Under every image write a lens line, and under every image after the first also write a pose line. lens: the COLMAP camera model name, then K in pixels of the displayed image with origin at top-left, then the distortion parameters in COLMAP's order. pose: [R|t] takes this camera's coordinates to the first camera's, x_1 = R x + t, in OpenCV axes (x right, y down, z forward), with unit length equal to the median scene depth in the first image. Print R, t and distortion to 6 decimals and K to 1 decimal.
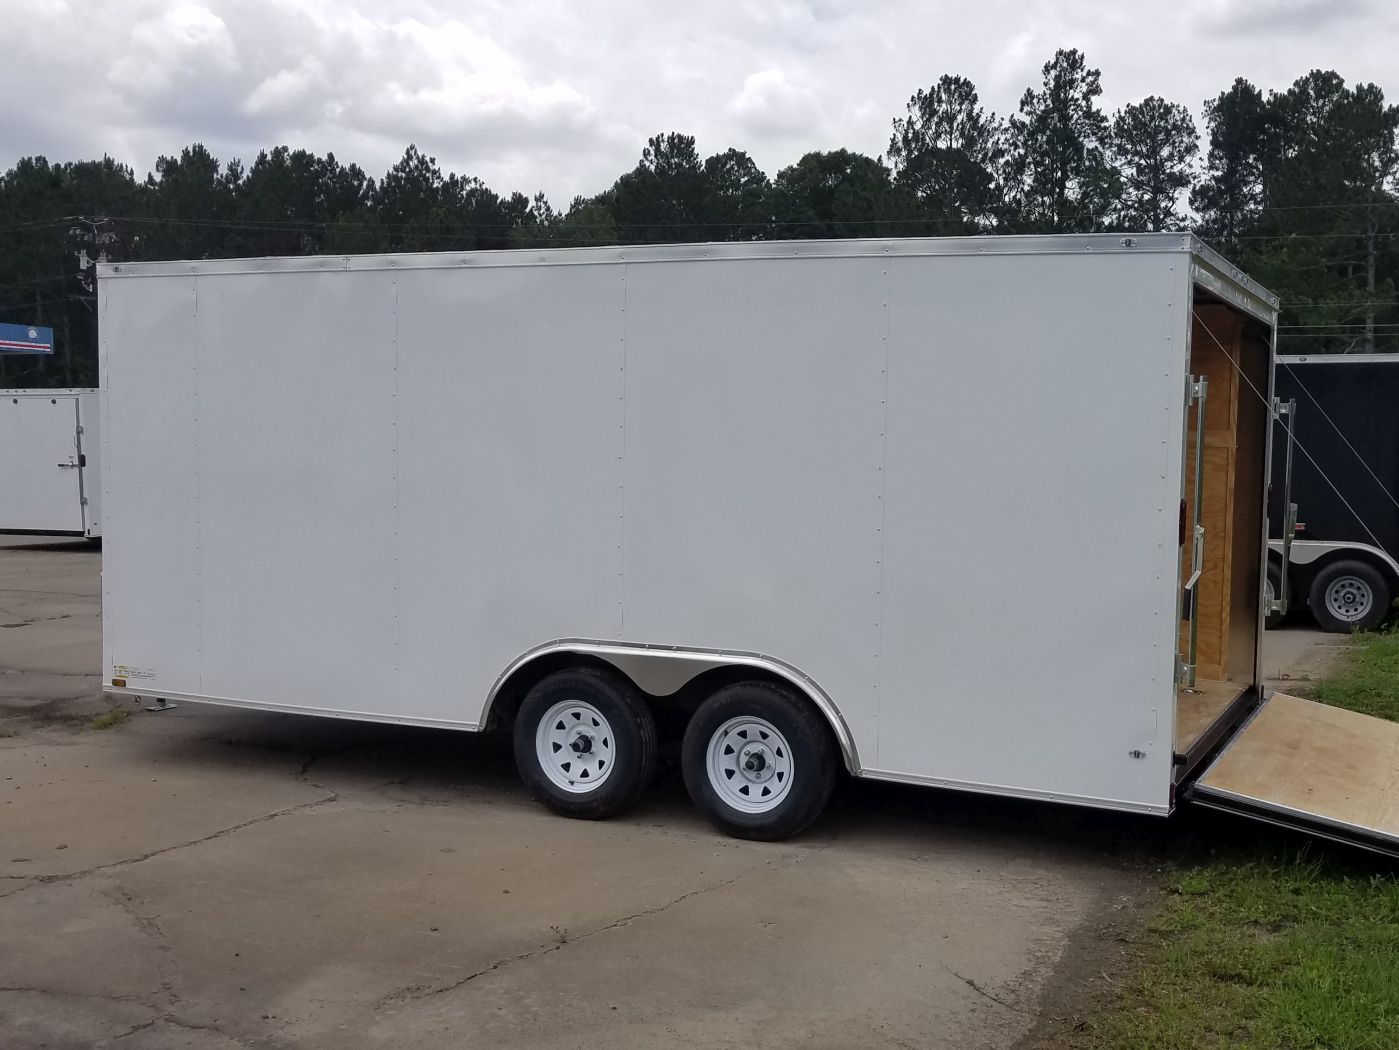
lens RADIAL K [[1486.4, 0, 615.6], [0, 1486.4, 523.1], [0, 0, 1]] dist [0.006361, -0.048447]
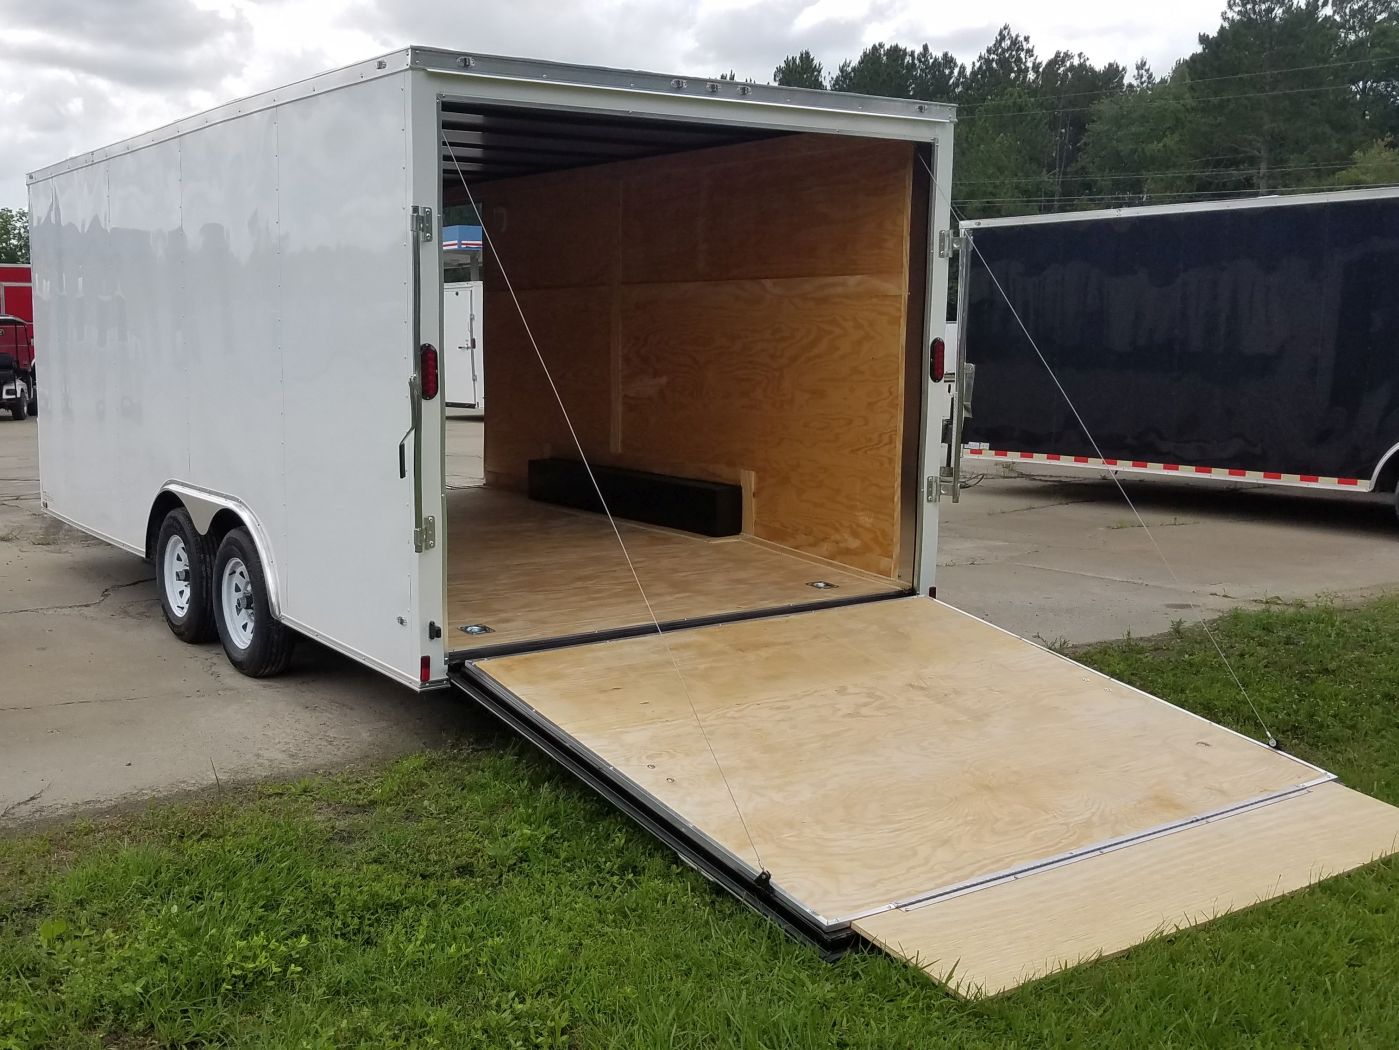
lens RADIAL K [[1448.2, 0, 742.2], [0, 1448.2, 522.2], [0, 0, 1]] dist [-0.006650, -0.004800]
pose [[0.833164, 0.058328, -0.549941, 0.265499], [-0.021019, 0.997044, 0.073904, 0.005639], [0.552626, -0.050015, 0.831927, 0.094344]]
